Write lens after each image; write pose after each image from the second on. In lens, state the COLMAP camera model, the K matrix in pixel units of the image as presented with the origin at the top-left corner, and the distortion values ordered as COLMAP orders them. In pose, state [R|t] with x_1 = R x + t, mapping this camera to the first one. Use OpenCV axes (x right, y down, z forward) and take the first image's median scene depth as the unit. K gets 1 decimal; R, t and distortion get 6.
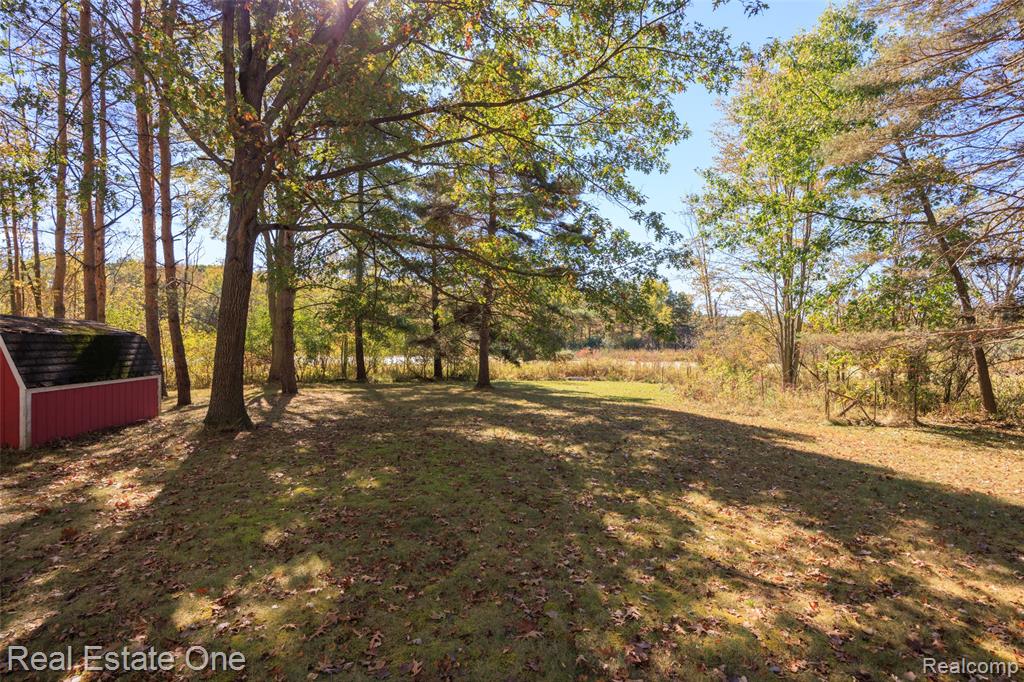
lens RADIAL K [[473.3, 0, 510.9], [0, 473.3, 344.8], [0, 0, 1]] dist [-0.001091, -0.000247]
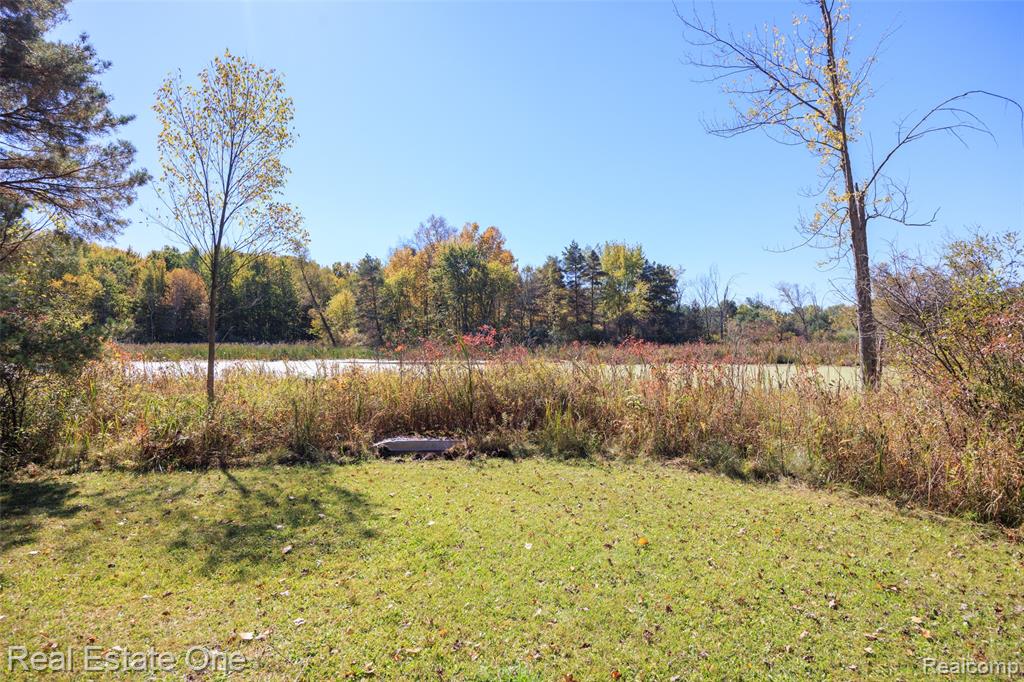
lens RADIAL K [[553.8, 0, 512.9], [0, 553.8, 343.4], [0, 0, 1]] dist [0.006939, 0.000399]
pose [[0.992944, -0.013161, 0.117847, 0.050848], [0.013650, 0.999901, -0.003339, 0.006427], [-0.117792, 0.004924, 0.993026, 0.232448]]
